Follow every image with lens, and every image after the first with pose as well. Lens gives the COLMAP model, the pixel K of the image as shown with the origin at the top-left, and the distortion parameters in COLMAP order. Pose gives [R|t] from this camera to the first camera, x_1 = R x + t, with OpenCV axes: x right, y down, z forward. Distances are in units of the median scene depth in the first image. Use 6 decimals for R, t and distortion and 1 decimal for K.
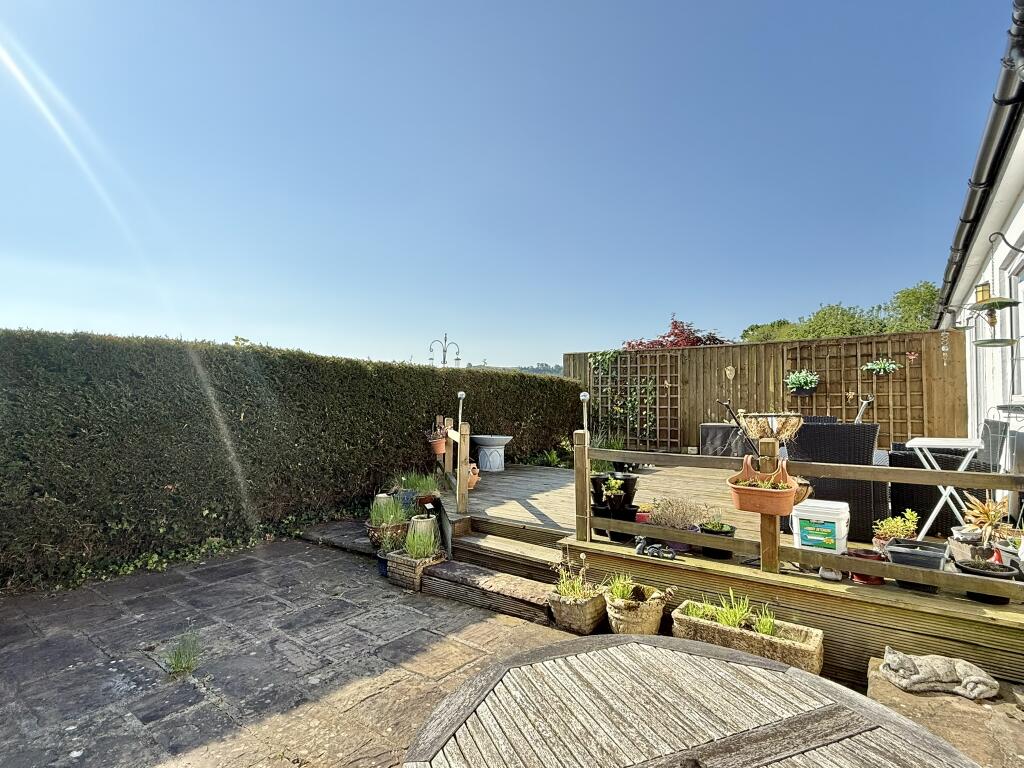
lens RADIAL K [[527.6, 0, 515.7], [0, 527.6, 385.4], [0, 0, 1]] dist [0.001653, -0.002363]
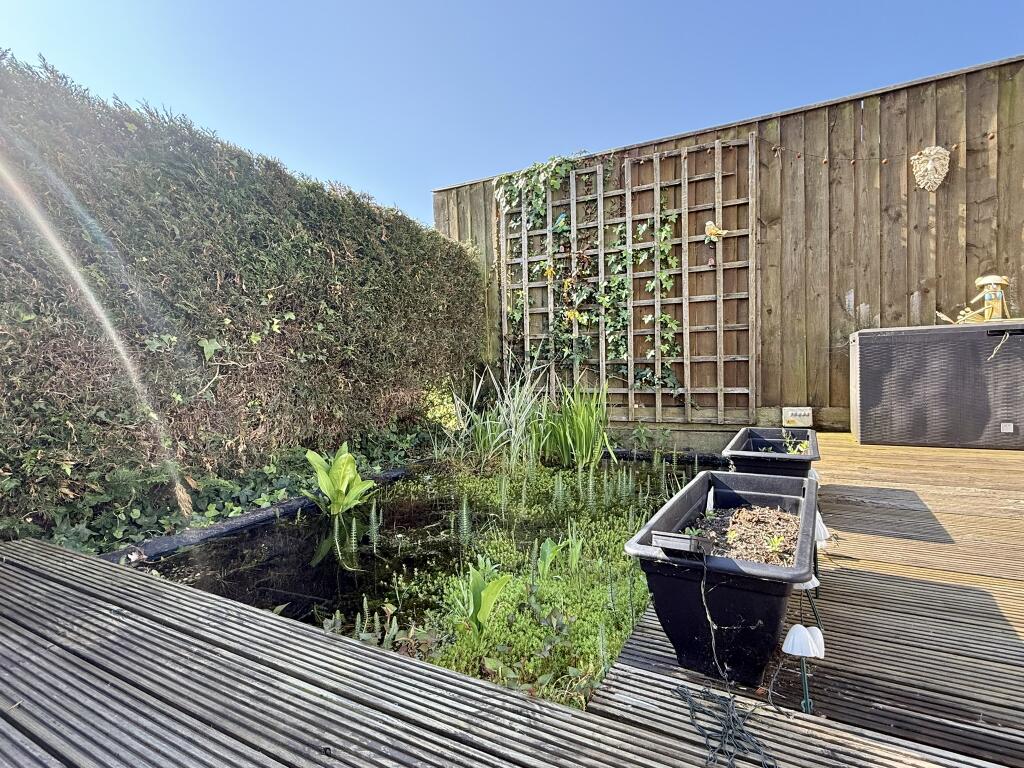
lens RADIAL K [[527.6, 0, 506.8], [0, 527.6, 386.1], [0, 0, 1]] dist [0.001653, -0.002363]
pose [[0.991924, -0.041126, 0.119981, 0.105979], [0.032804, 0.996970, 0.070530, 0.071936], [-0.122518, -0.066024, 0.990268, 0.674043]]
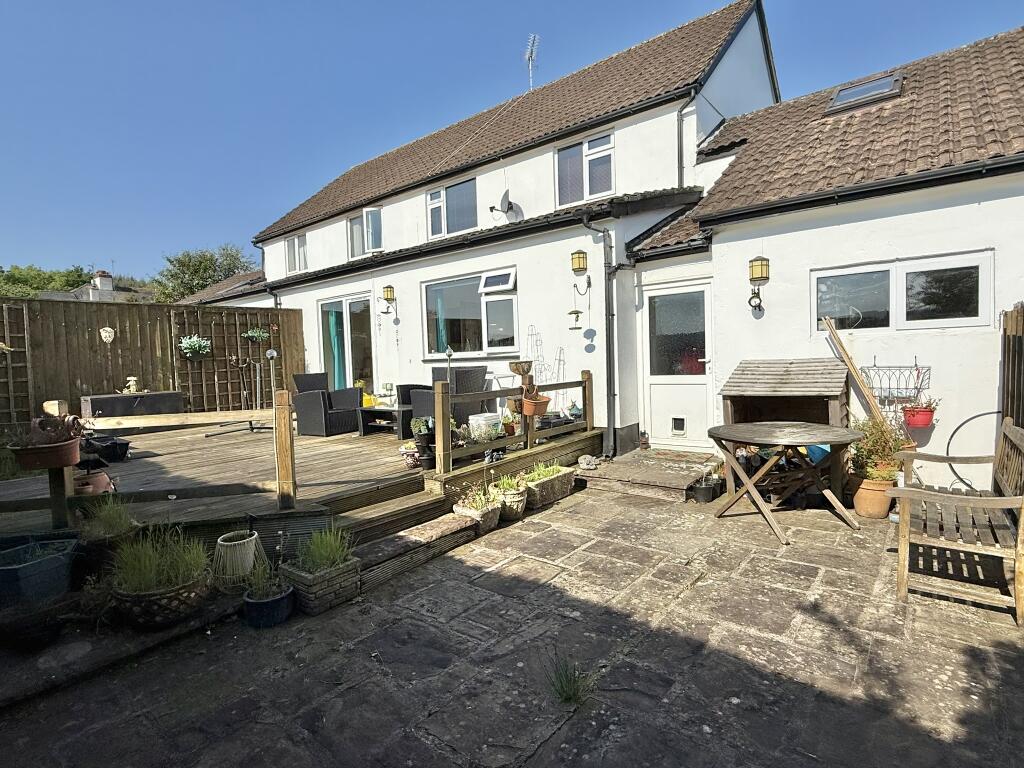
lens RADIAL K [[527.6, 0, 510.6], [0, 527.6, 383.7], [0, 0, 1]] dist [0.001653, -0.002363]
pose [[0.033630, -0.054965, 0.997922, -0.401260], [0.004154, 0.998486, 0.054856, 0.009952], [-0.999426, 0.002300, 0.033808, 0.307837]]
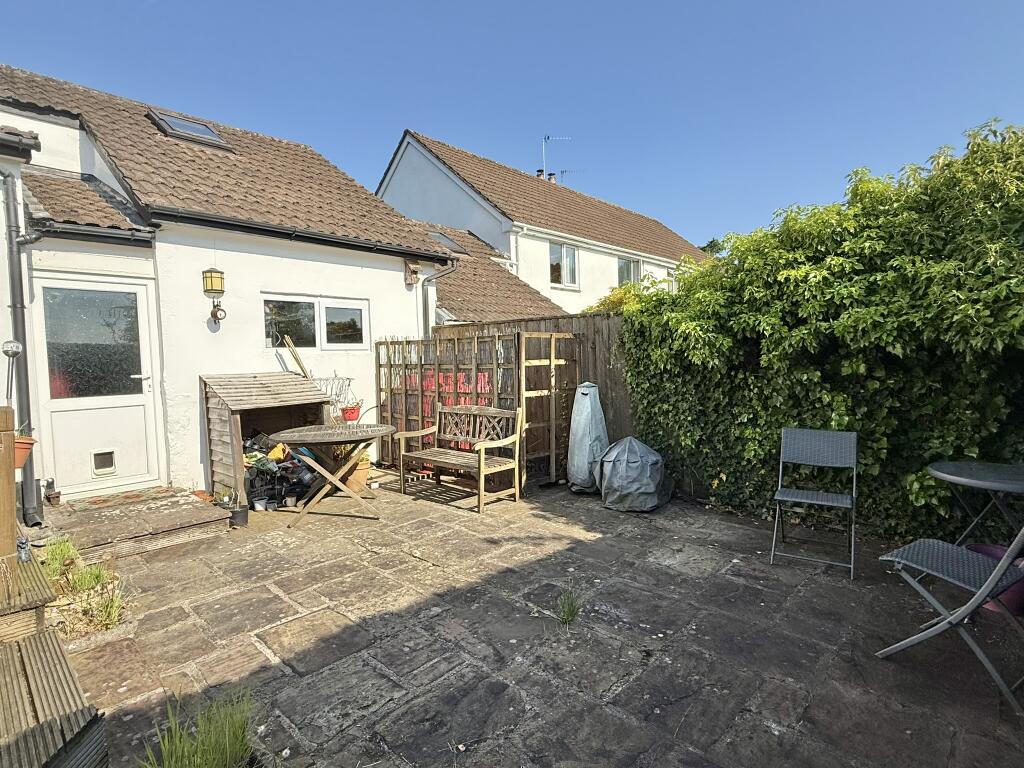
lens RADIAL K [[527.6, 0, 510.6], [0, 527.6, 385.1], [0, 0, 1]] dist [0.001653, -0.002363]
pose [[-0.993625, 0.018037, 0.111287, -0.186246], [0.020219, 0.999624, 0.018513, 0.023660], [-0.110912, 0.020645, -0.993616, 0.575643]]
